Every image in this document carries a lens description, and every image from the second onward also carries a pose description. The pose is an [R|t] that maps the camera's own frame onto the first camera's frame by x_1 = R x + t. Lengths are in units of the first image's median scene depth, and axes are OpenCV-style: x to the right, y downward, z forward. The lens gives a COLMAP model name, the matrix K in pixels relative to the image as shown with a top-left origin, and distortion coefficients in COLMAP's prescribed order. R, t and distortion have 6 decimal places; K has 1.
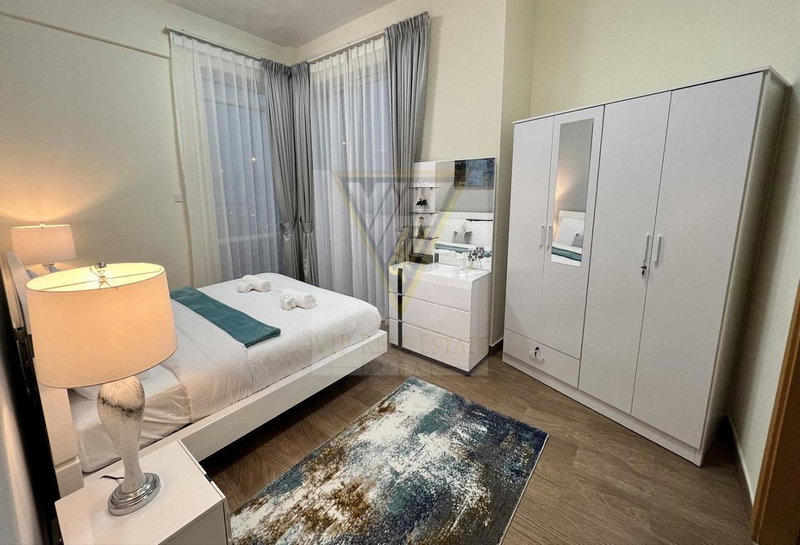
lens RADIAL K [[325.3, 0, 398.1], [0, 325.3, 266.6], [0, 0, 1]] dist [-0.000116, -0.001886]
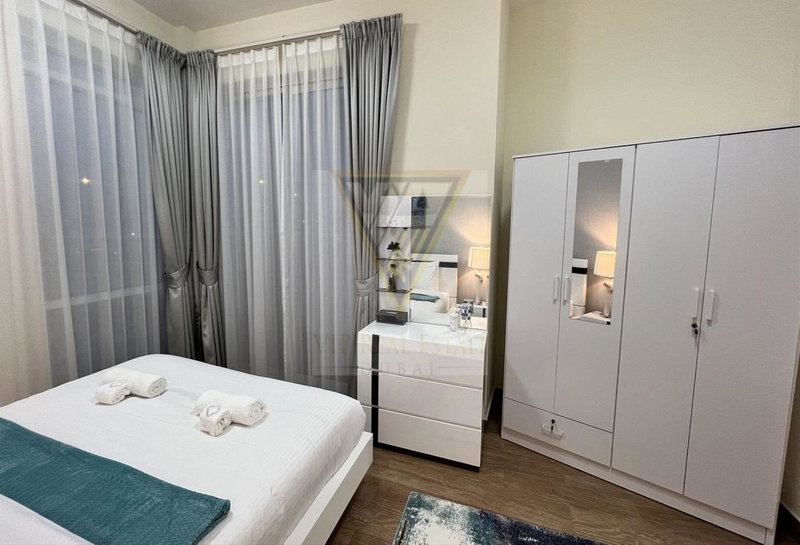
lens RADIAL K [[325.3, 0, 403.9], [0, 325.3, 275.4], [0, 0, 1]] dist [-0.000116, -0.001886]
pose [[0.935804, -0.022891, 0.351778, -0.182885], [0.052309, 0.995860, -0.074348, -0.068148], [-0.348619, 0.087976, 0.933126, 0.267203]]
